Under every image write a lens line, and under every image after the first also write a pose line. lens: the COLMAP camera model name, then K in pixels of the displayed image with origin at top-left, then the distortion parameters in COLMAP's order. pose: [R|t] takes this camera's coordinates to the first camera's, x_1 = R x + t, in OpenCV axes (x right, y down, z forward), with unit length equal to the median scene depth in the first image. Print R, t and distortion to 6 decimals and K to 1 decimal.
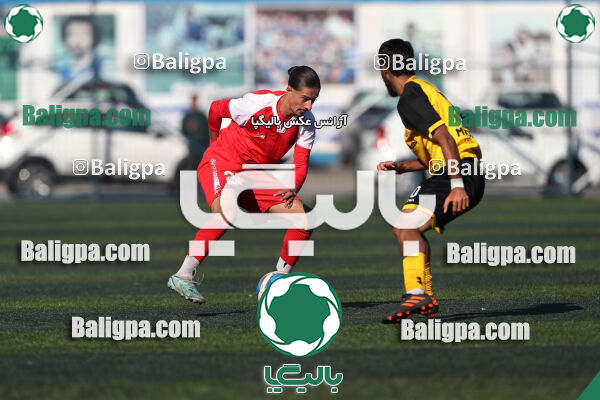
lens RADIAL K [[306.1, 0, 299.9], [0, 306.1, 199.4], [0, 0, 1]] dist [0.000811, -0.000058]
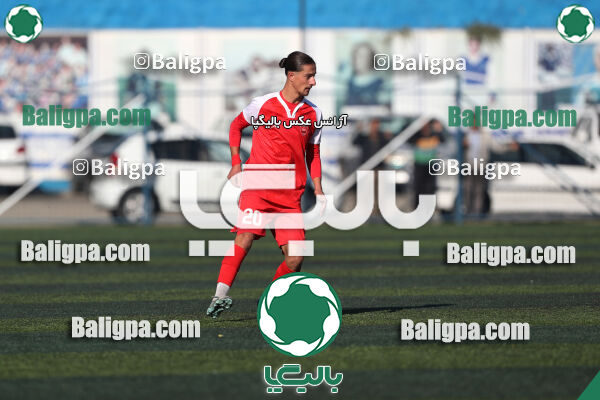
lens RADIAL K [[306.1, 0, 310.2], [0, 306.1, 199.5], [0, 0, 1]] dist [0.000811, -0.000058]
pose [[0.999997, -0.000599, 0.002374, 0.890874], [0.000598, 1.000000, 0.000694, -0.088310], [-0.002375, -0.000693, 0.999997, -0.001603]]
